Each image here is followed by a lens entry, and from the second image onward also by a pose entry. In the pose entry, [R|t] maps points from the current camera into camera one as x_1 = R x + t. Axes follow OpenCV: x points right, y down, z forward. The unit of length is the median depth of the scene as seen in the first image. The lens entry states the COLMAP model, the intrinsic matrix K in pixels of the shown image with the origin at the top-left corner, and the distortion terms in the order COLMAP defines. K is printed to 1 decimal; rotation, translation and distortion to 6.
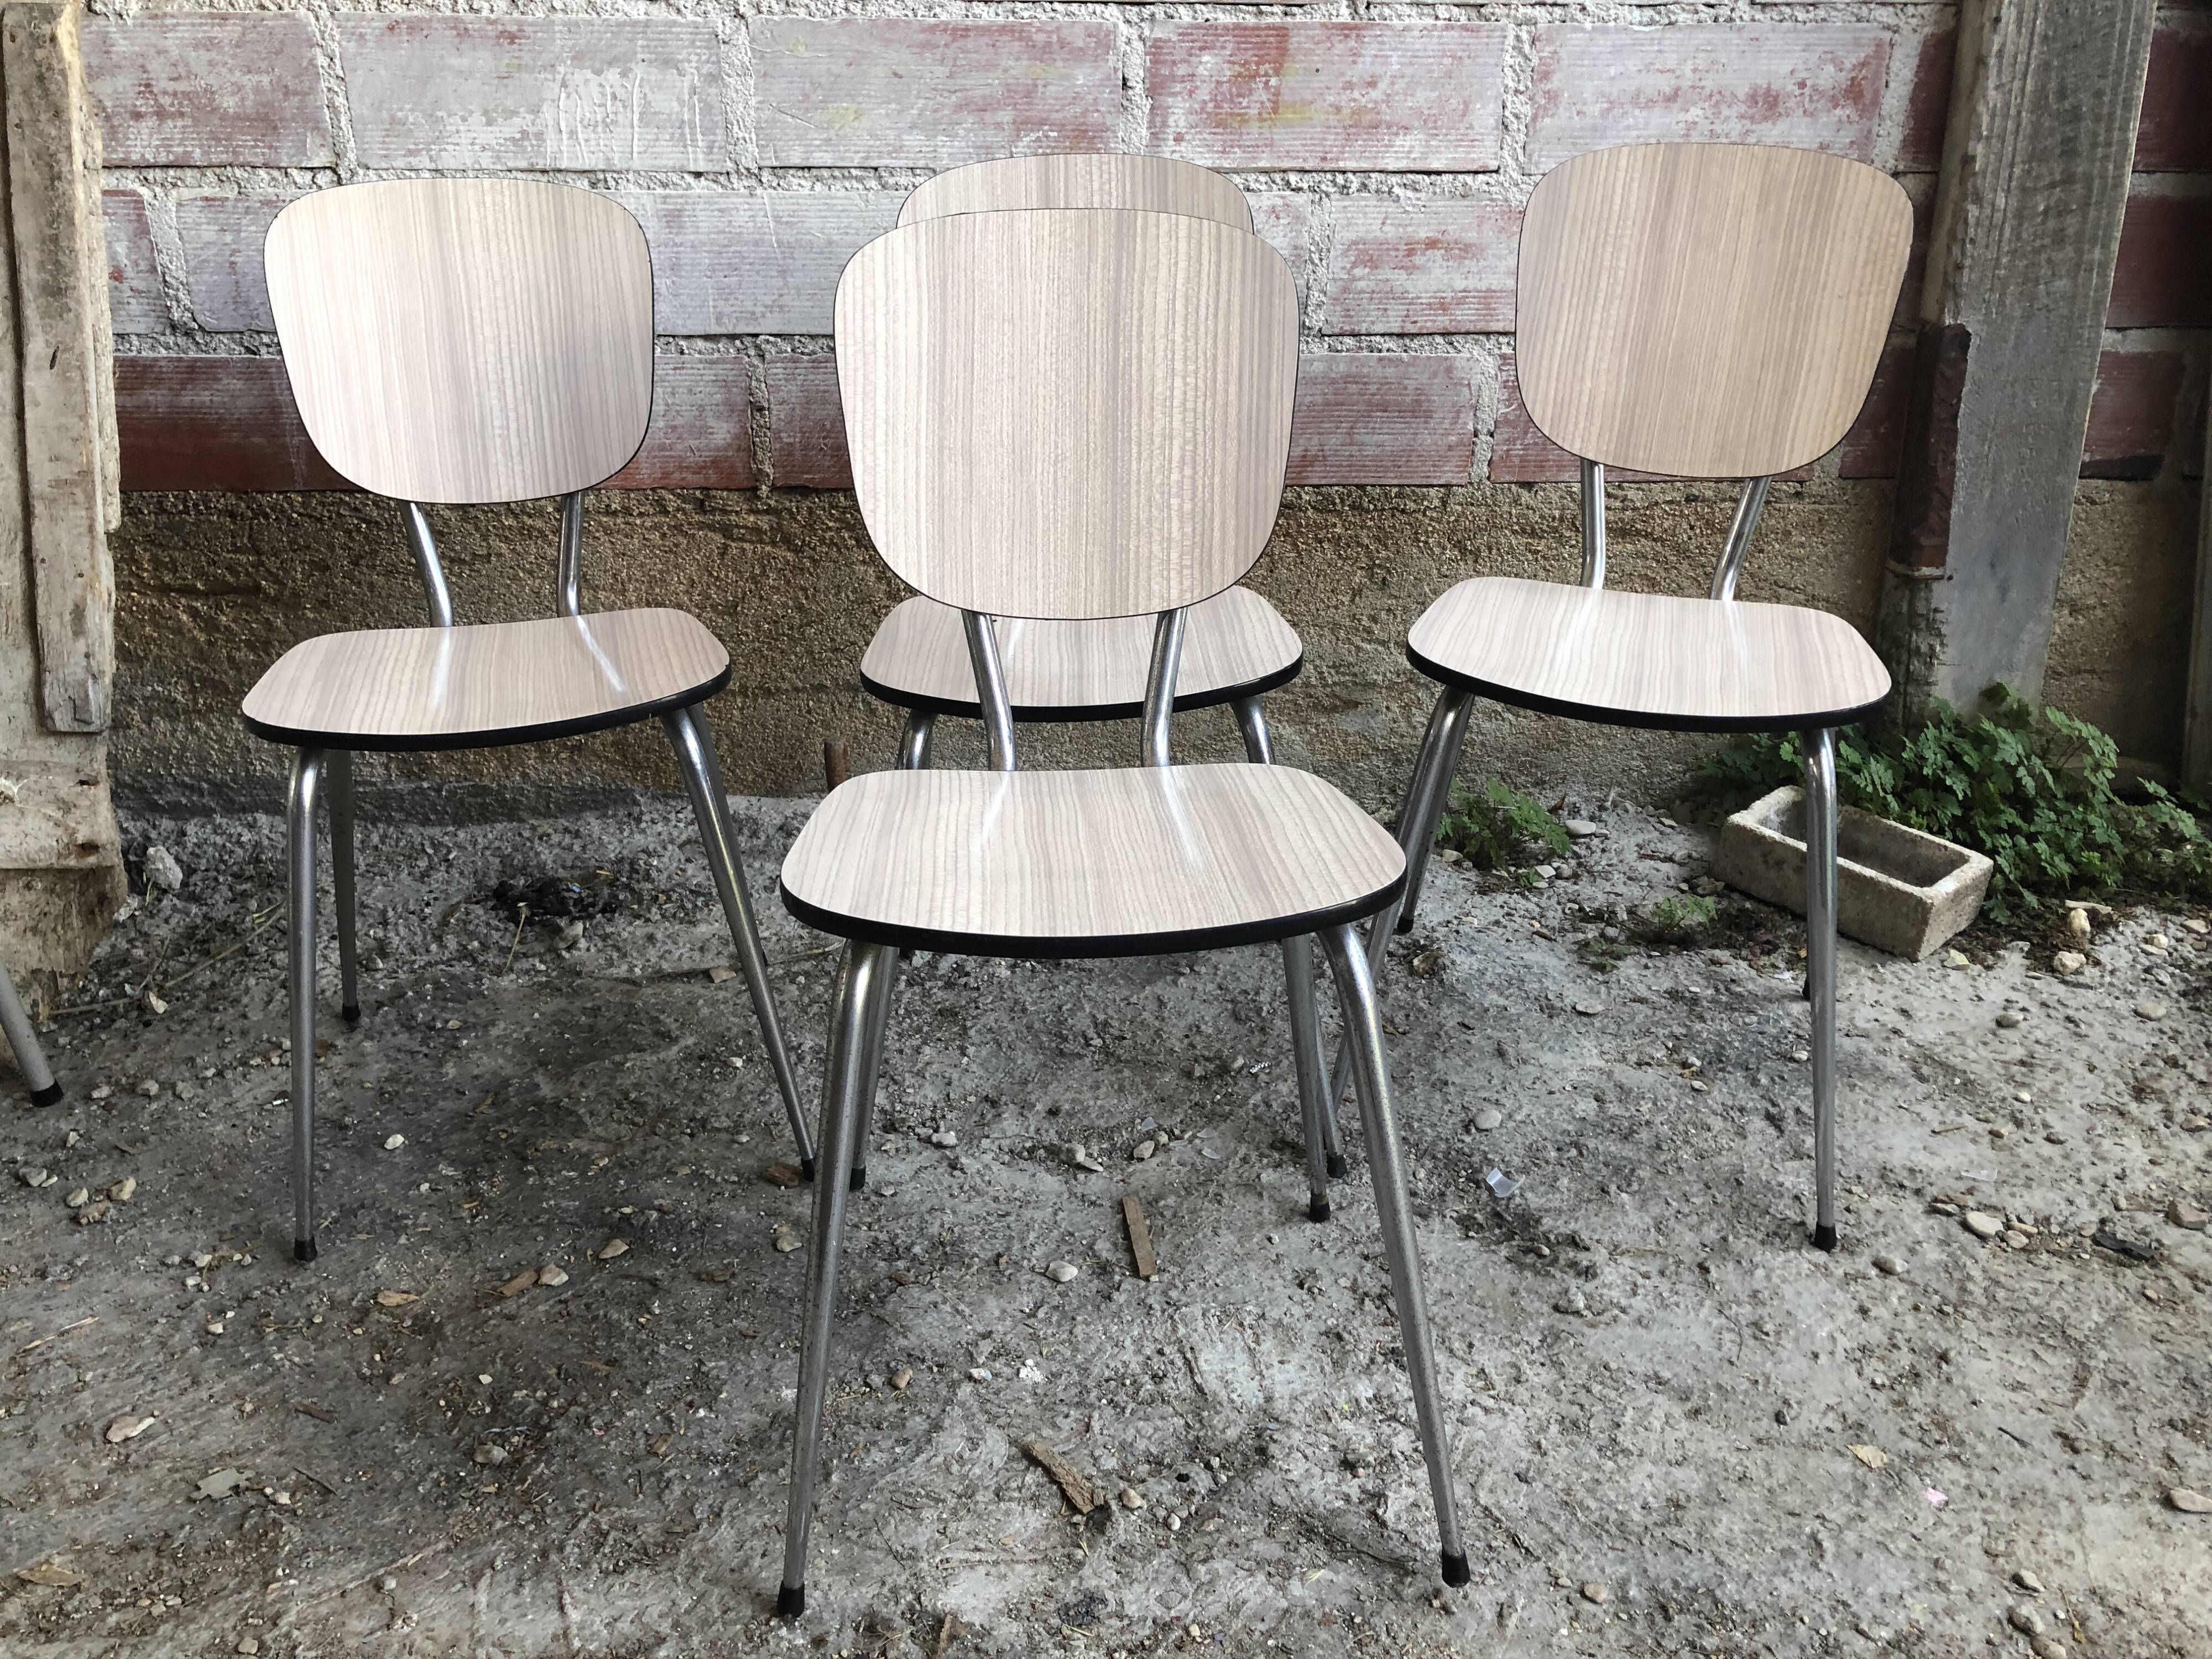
lens RADIAL K [[1855.0, 0, 1095.6], [0, 1855.0, 797.2], [0, 0, 1]] dist [0.018310, -0.000692]
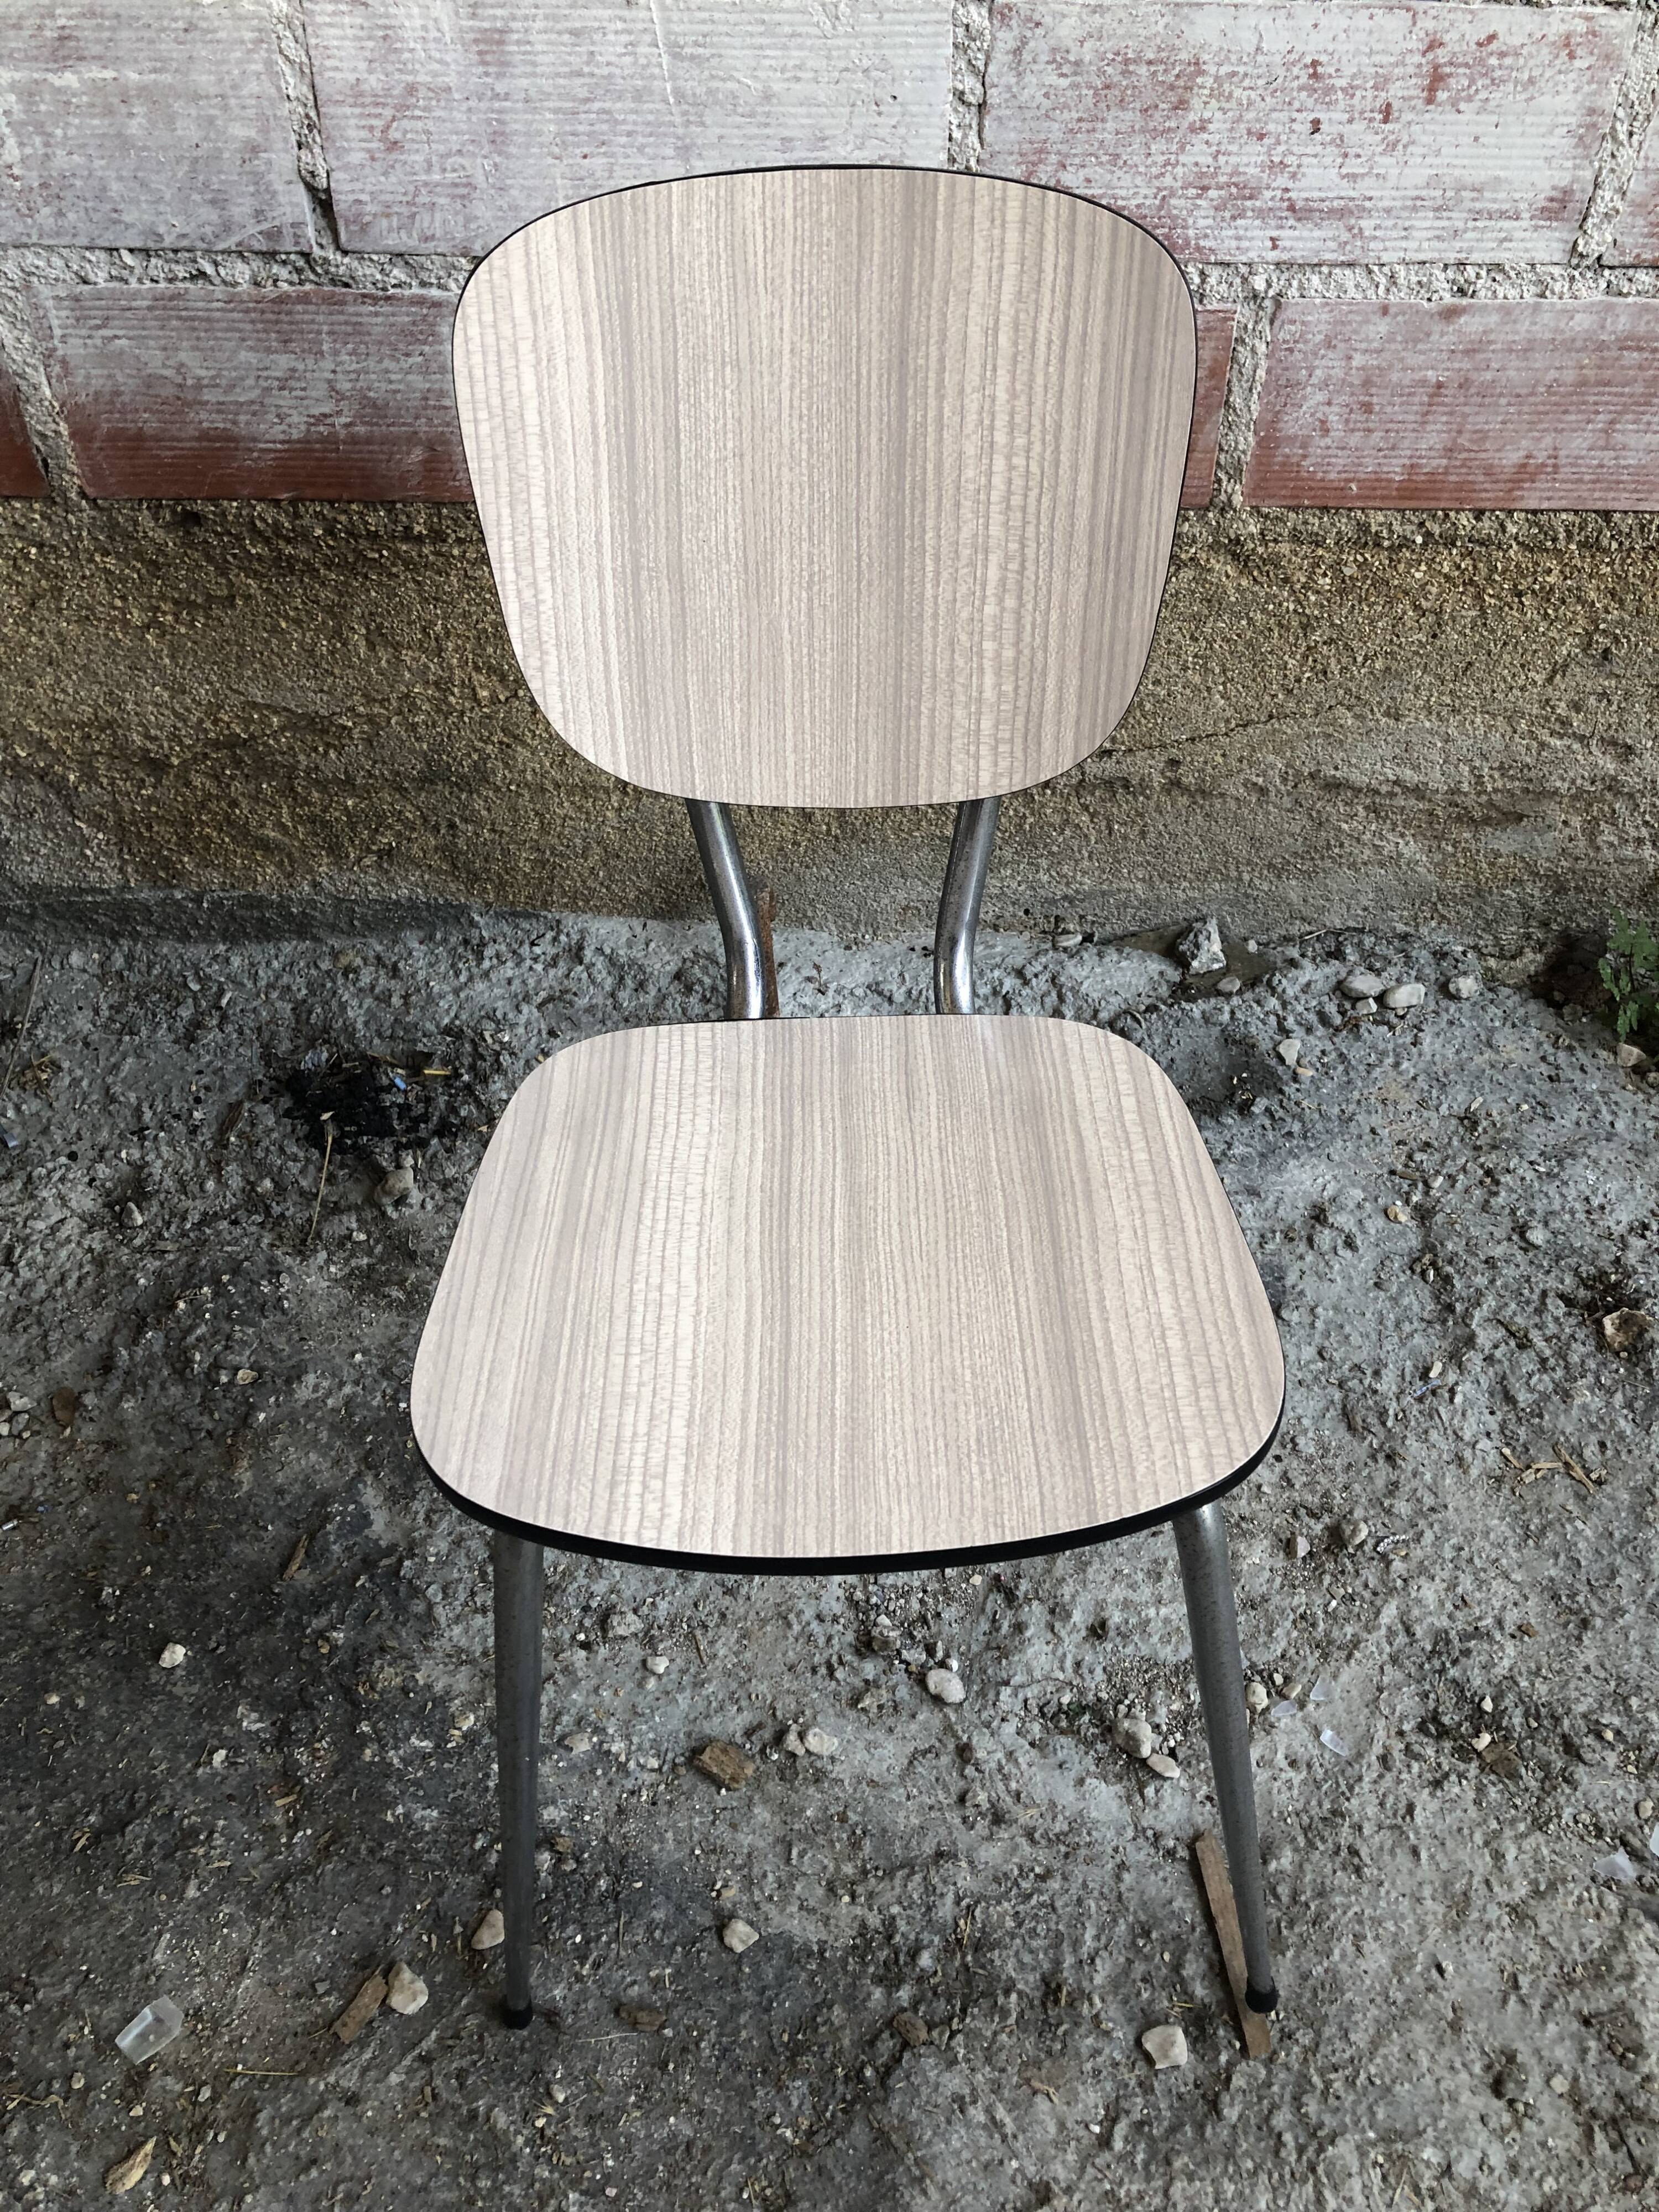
lens RADIAL K [[1855.0, 0, 847.8], [0, 1855.0, 1096.5], [0, 0, 1]] dist [0.018310, -0.000692]
pose [[0.998523, 0.043209, -0.032935, -0.099377], [-0.026962, 0.920389, 0.390073, -0.275631], [0.047168, -0.388609, 0.920195, 0.415215]]
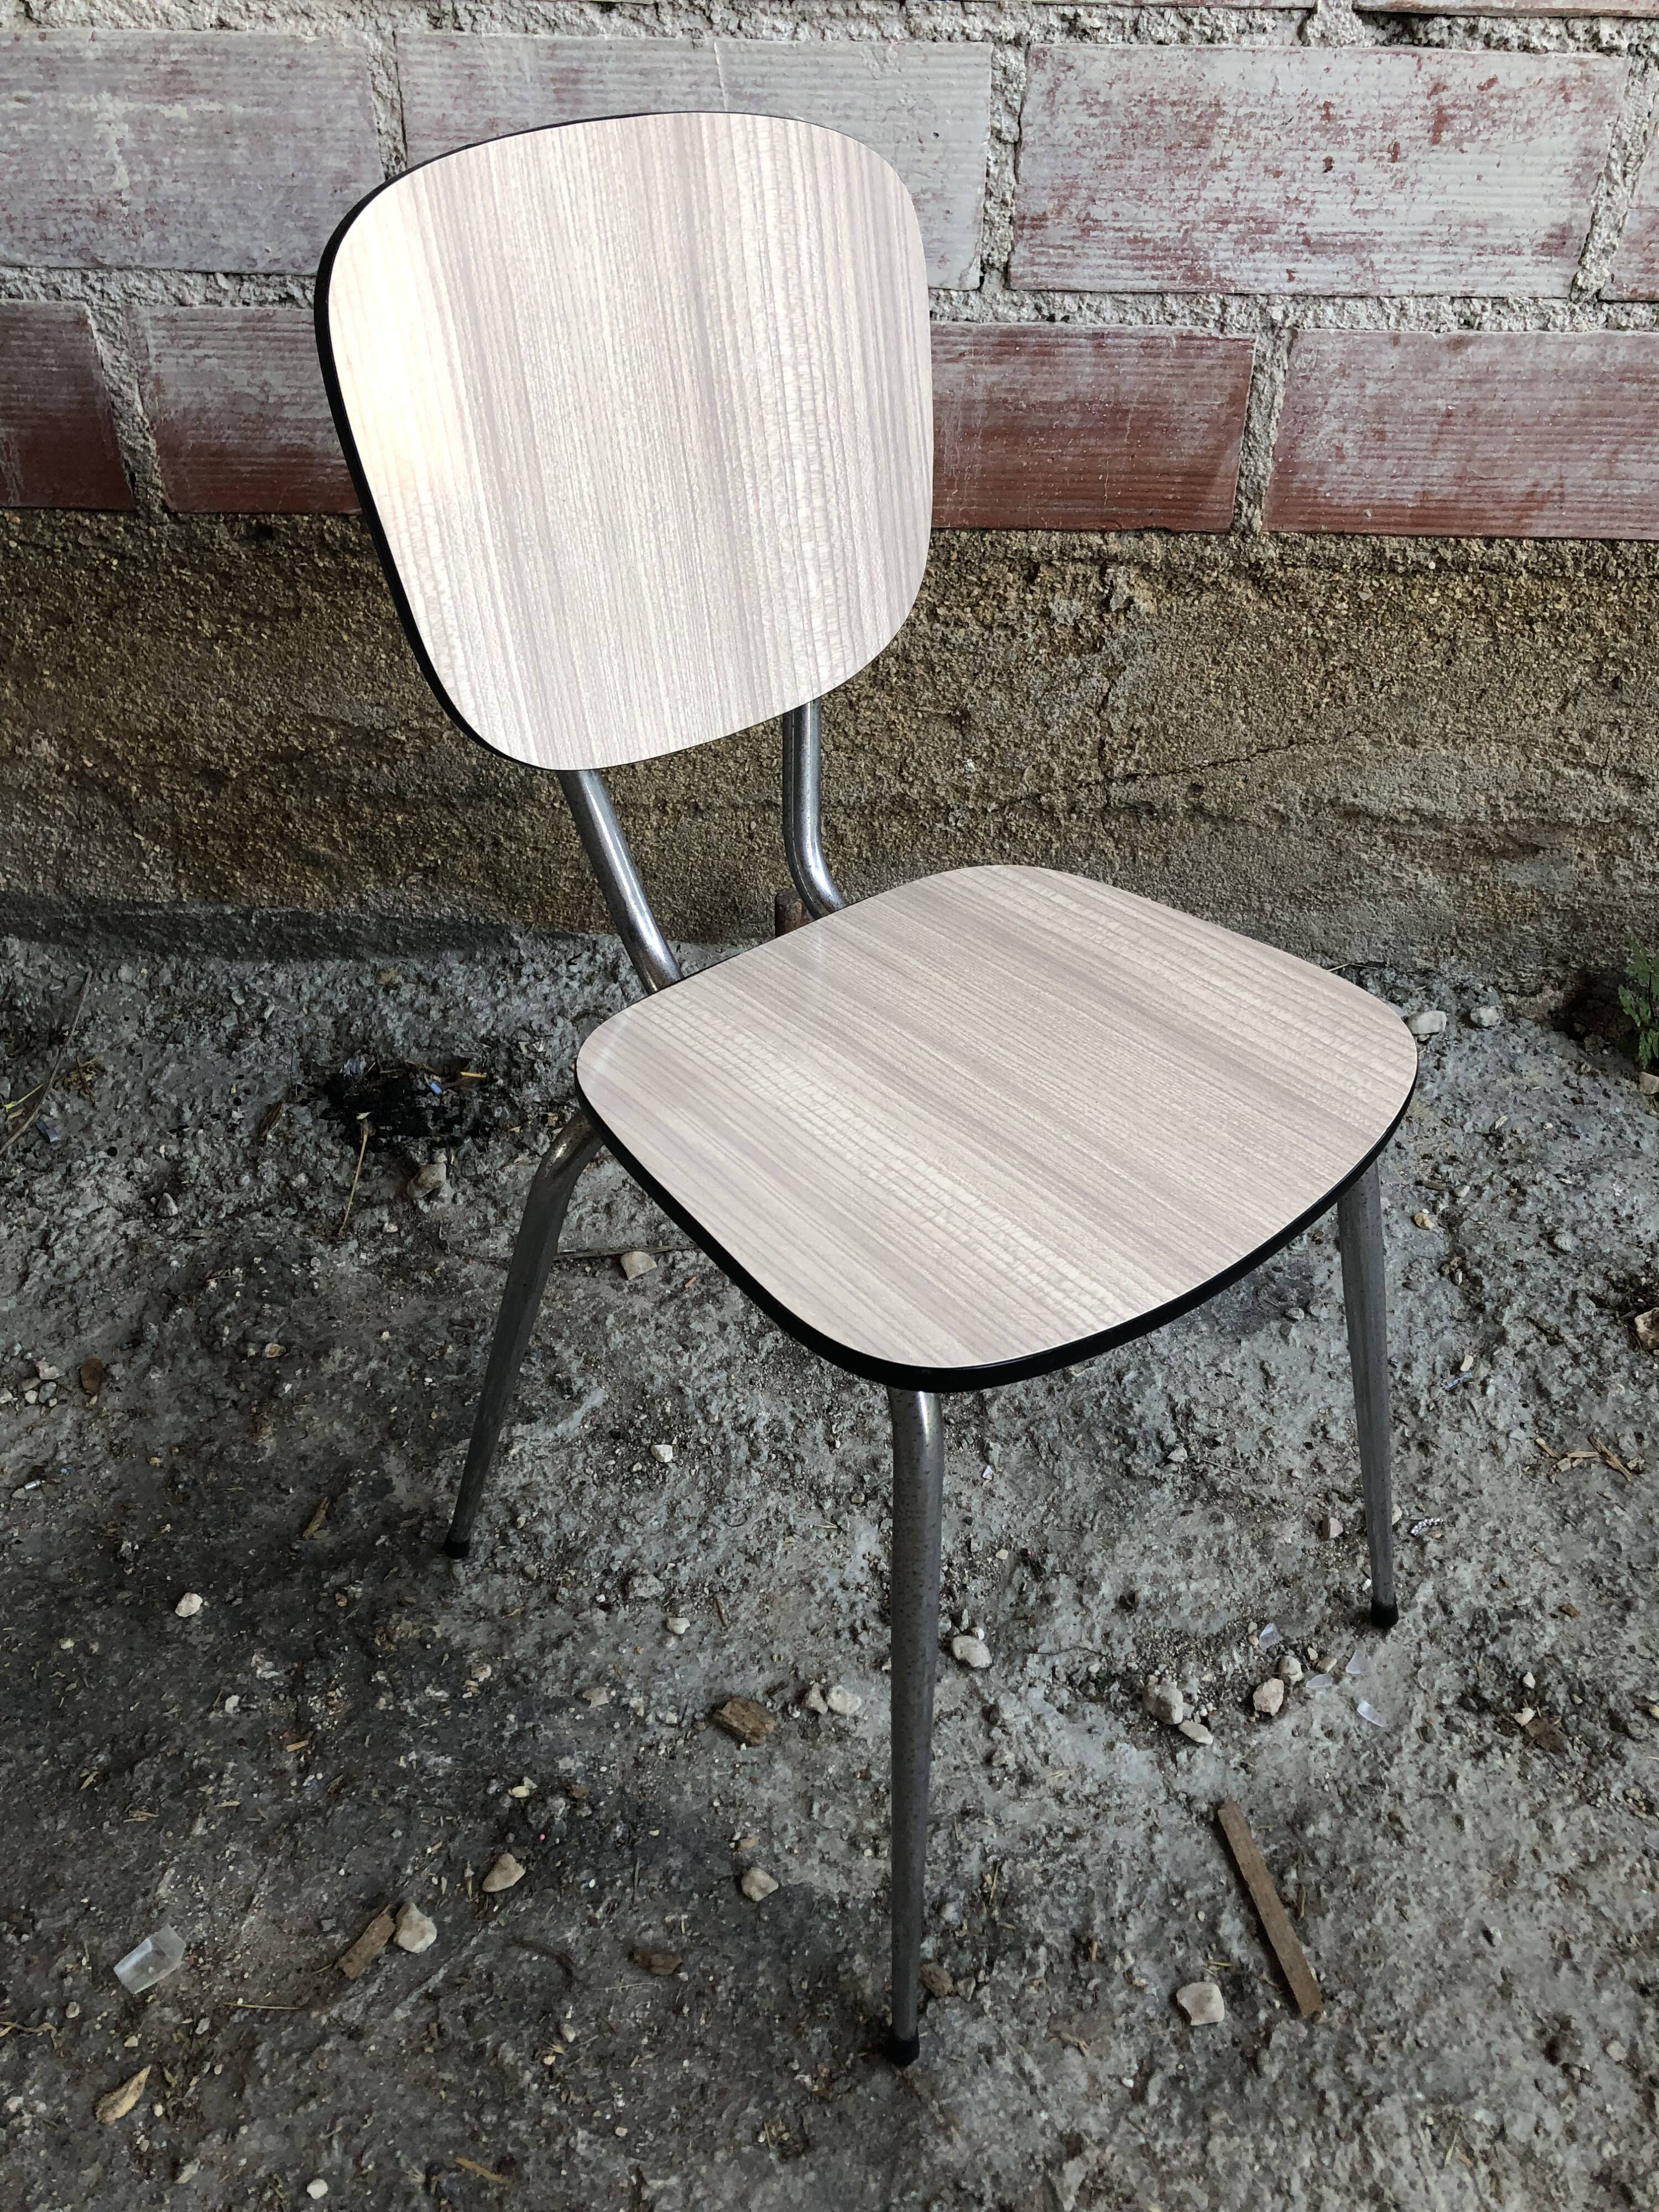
lens RADIAL K [[1855.0, 0, 830.9], [0, 1855.0, 1074.9], [0, 0, 1]] dist [0.018310, -0.000692]
pose [[0.997002, 0.054047, -0.055366, -0.101266], [-0.036514, 0.959548, 0.279168, -0.197395], [0.068215, -0.276309, 0.958645, 0.375321]]
